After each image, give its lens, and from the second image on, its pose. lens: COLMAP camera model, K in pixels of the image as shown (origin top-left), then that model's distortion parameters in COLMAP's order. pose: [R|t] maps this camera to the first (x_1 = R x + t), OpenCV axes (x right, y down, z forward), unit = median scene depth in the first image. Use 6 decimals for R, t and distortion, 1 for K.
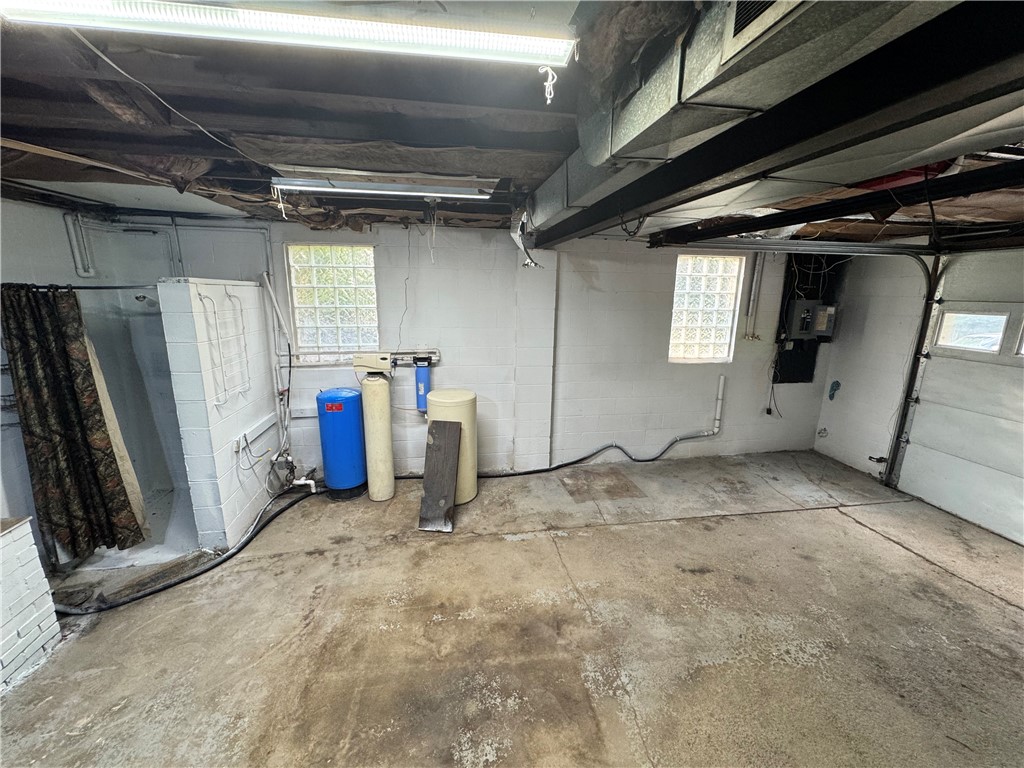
lens RADIAL K [[409.1, 0, 511.9], [0, 409.1, 379.8], [0, 0, 1]] dist [-0.001821, 0.000100]
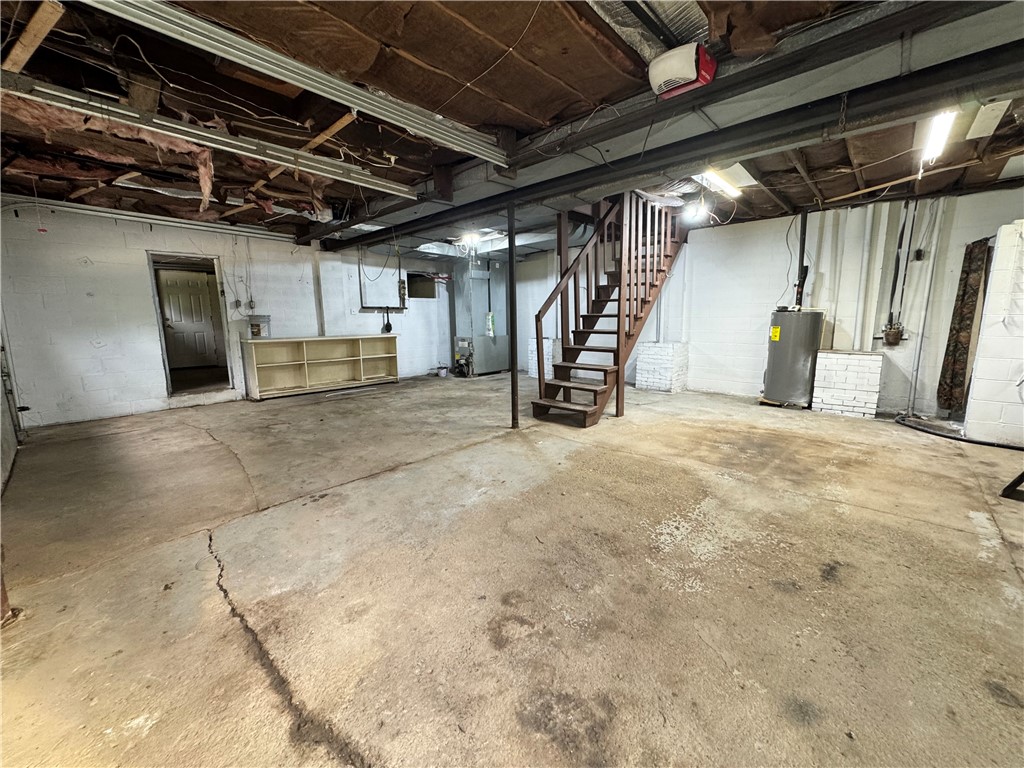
lens RADIAL K [[409.1, 0, 511.9], [0, 409.1, 379.8], [0, 0, 1]] dist [-0.001821, 0.000100]
pose [[-0.796637, 0.087400, -0.598106, 1.560049], [-0.131647, 0.940652, 0.312799, 0.044889], [0.589948, 0.327926, -0.737852, 1.363976]]
